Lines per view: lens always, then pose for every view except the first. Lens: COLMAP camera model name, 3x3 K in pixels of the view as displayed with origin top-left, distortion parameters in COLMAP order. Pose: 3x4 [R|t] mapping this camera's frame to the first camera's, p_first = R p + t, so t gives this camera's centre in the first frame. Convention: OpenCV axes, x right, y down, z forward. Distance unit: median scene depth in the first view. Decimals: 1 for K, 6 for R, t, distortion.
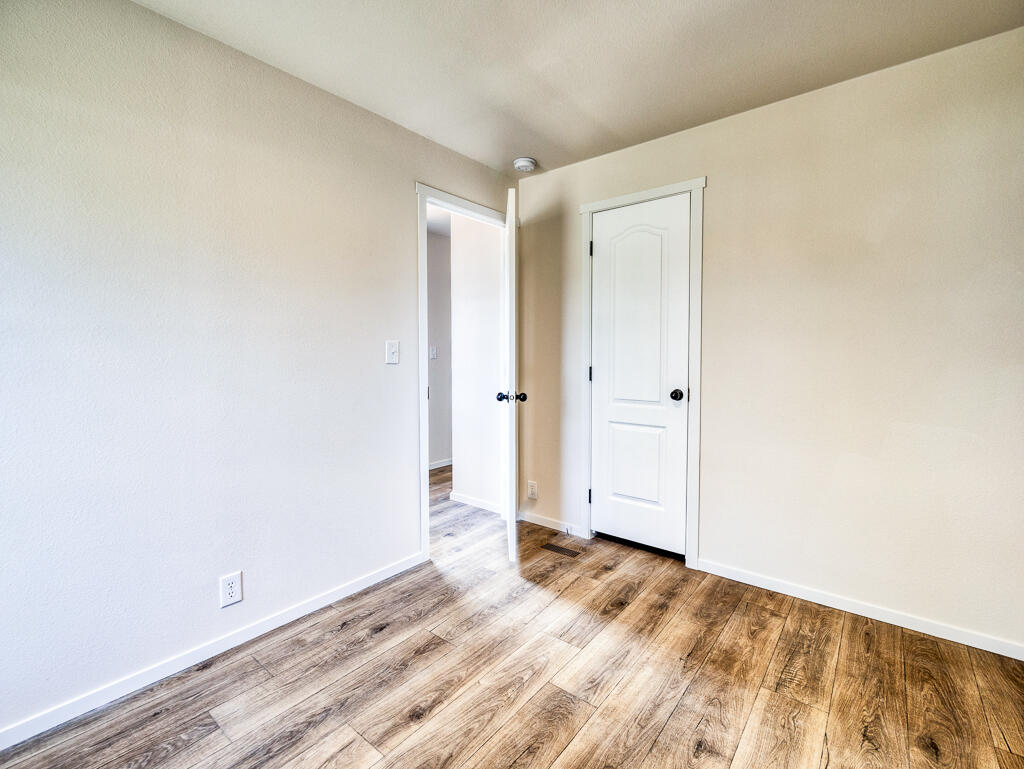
lens RADIAL K [[461.9, 0, 512.0], [0, 461.9, 384.5], [0, 0, 1]] dist [-0.004084, 0.001323]
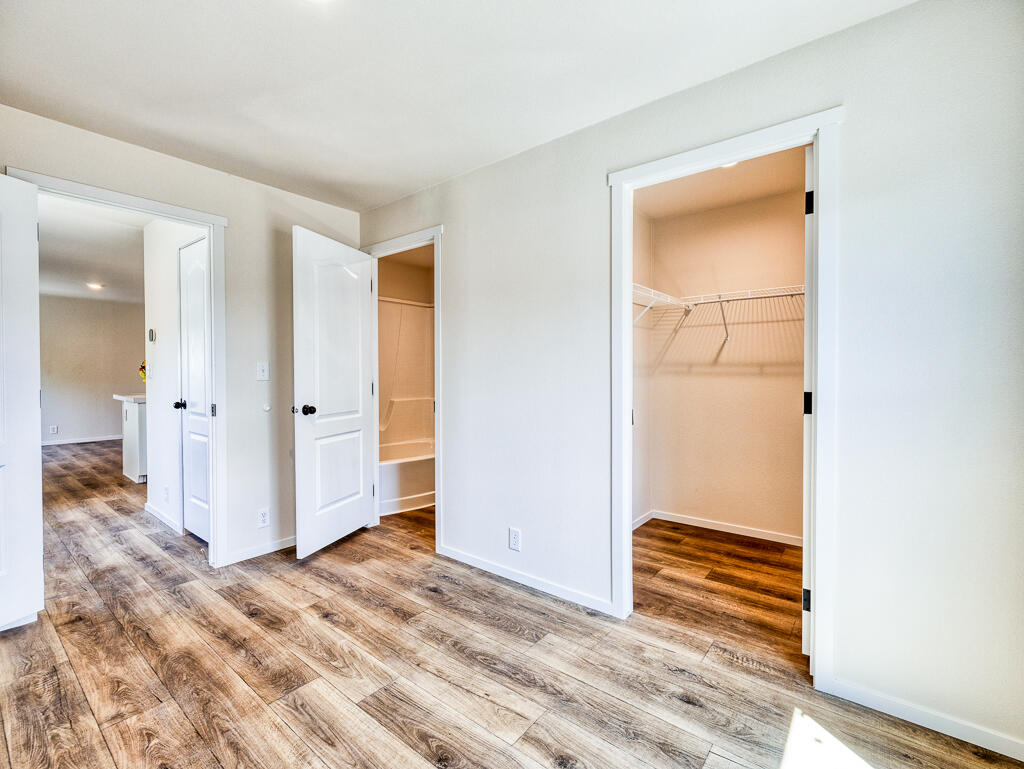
lens RADIAL K [[461.9, 0, 512.0], [0, 461.9, 384.5], [0, 0, 1]] dist [-0.004084, 0.001323]
pose [[0.003423, 0.029598, -0.999556, 0.754000], [-0.059473, 0.997799, 0.029343, -0.062065], [0.998224, 0.059346, 0.005176, 0.925889]]
